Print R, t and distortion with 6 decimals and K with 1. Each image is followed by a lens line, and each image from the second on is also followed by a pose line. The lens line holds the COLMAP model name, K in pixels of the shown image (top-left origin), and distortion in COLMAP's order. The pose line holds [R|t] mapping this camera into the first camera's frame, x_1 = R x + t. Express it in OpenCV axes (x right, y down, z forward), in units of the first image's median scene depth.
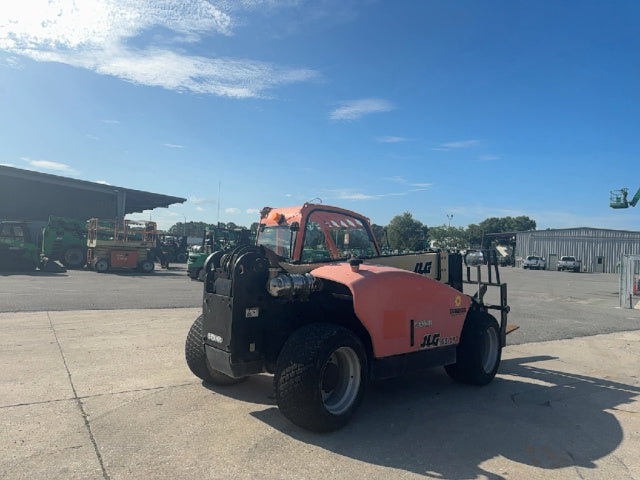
lens RADIAL K [[454.8, 0, 318.2], [0, 454.8, 240.5], [0, 0, 1]] dist [0.064164, -0.088324]
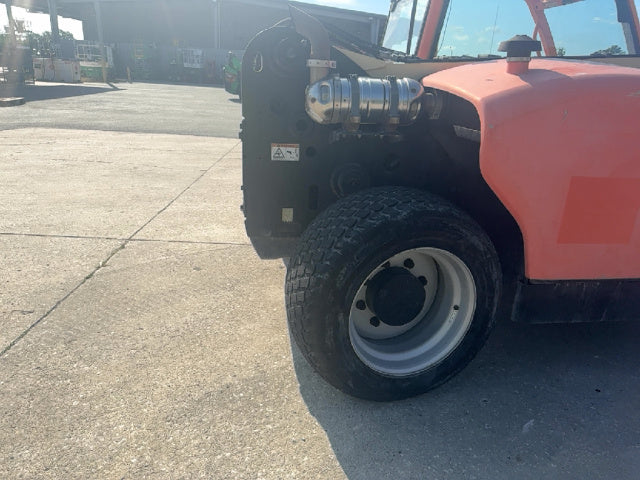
lens RADIAL K [[450.6, 0, 317.4], [0, 450.6, 241.5], [0, 0, 1]] dist [0.093184, -0.082537]
pose [[0.847492, 0.182143, -0.498579, 0.172341], [-0.005776, 0.942392, 0.334461, 0.079685], [0.530776, -0.280573, 0.799722, 0.571254]]
